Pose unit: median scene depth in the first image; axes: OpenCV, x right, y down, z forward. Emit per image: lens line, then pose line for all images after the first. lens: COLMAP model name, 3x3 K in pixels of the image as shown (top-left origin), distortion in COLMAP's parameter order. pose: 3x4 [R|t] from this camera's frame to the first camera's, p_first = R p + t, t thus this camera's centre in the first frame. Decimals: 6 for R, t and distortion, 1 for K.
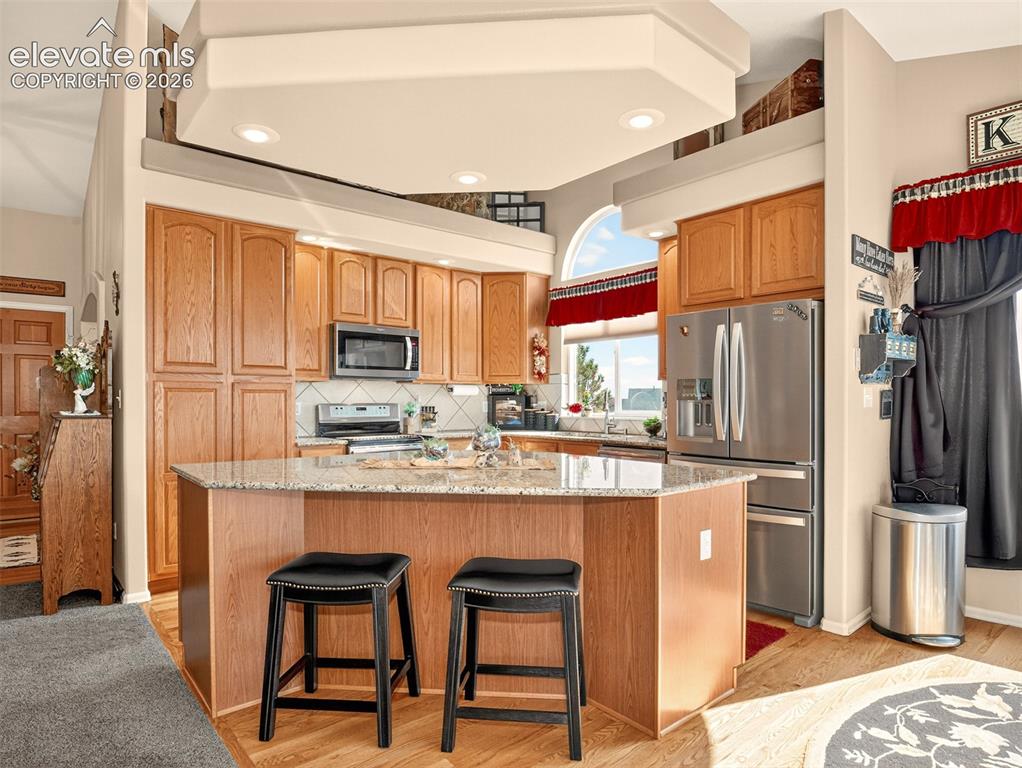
lens RADIAL K [[590.3, 0, 509.1], [0, 590.3, 391.5], [0, 0, 1]] dist [-0.020878, -0.001592]
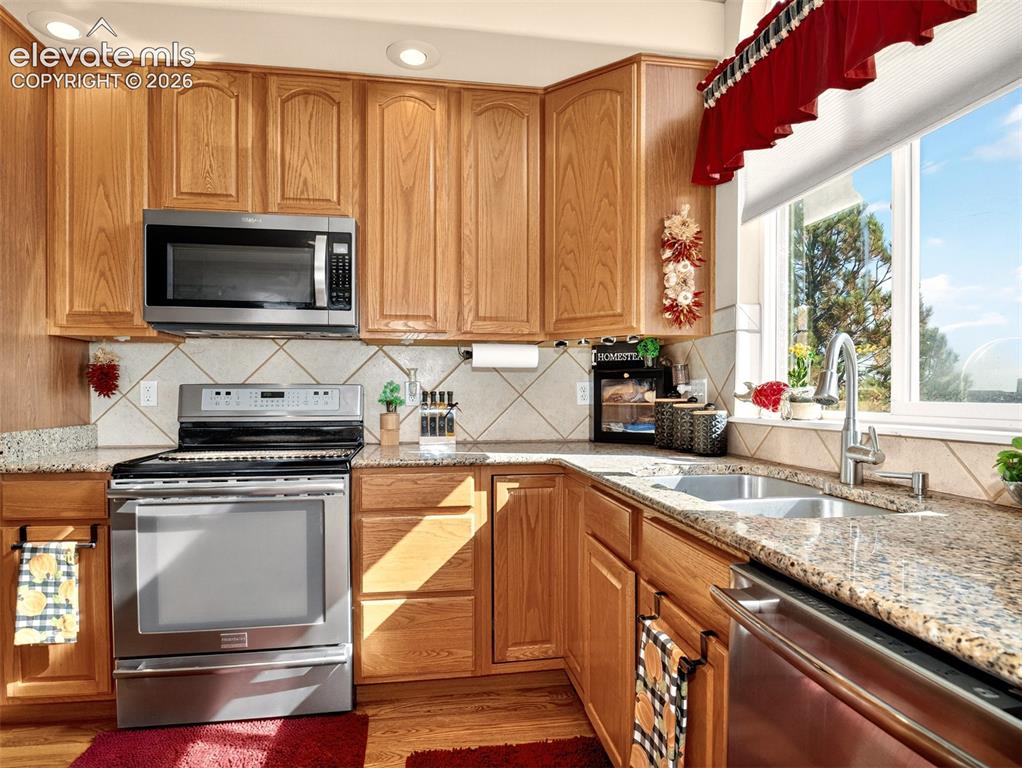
lens RADIAL K [[555.1, 0, 510.6], [0, 555.1, 403.2], [0, 0, 1]] dist [-0.020728, -0.000576]
pose [[0.850813, 0.008585, -0.525398, 0.169977], [0.005527, 0.999665, 0.025285, 0.025966], [0.525439, -0.024416, 0.850481, 0.702933]]
